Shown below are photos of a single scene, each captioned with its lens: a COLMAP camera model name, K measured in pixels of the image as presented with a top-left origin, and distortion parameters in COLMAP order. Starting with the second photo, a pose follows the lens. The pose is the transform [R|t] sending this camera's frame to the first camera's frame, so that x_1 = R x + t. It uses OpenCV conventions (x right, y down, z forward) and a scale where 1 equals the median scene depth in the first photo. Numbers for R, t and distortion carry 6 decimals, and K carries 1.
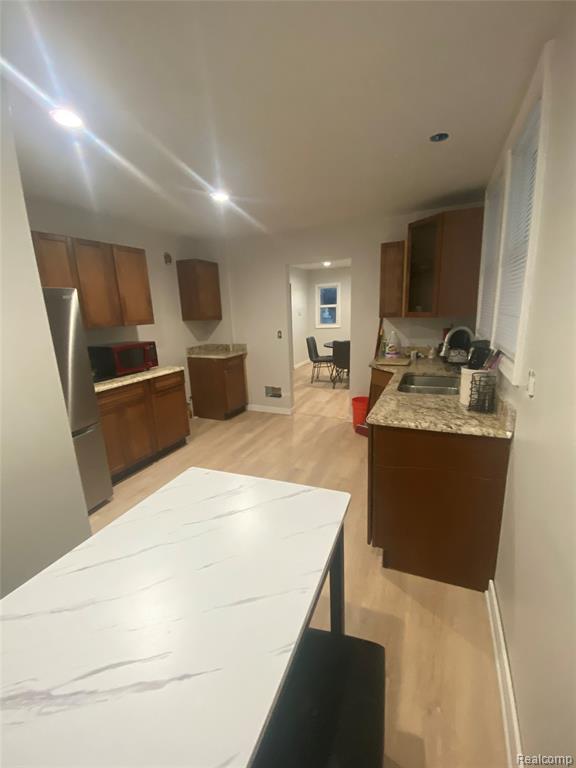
lens RADIAL K [[326.9, 0, 288.0], [0, 326.9, 384.0], [0, 0, 1]] dist [0.017444, -0.019071]
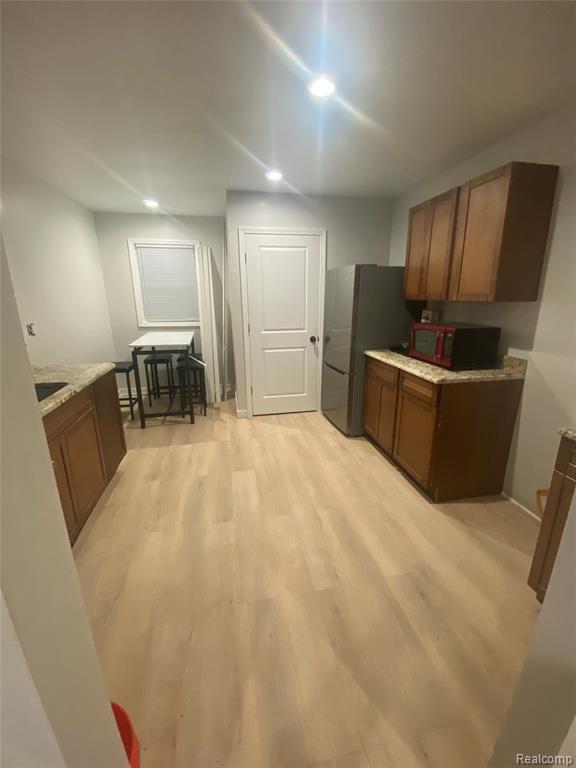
lens RADIAL K [[326.9, 0, 288.0], [0, 326.9, 384.0], [0, 0, 1]] dist [0.017444, -0.019071]
pose [[-0.822707, 0.195237, -0.533887, 0.196961], [-0.086154, 0.885501, 0.456581, -0.272799], [0.561899, 0.421629, -0.711687, 1.206408]]
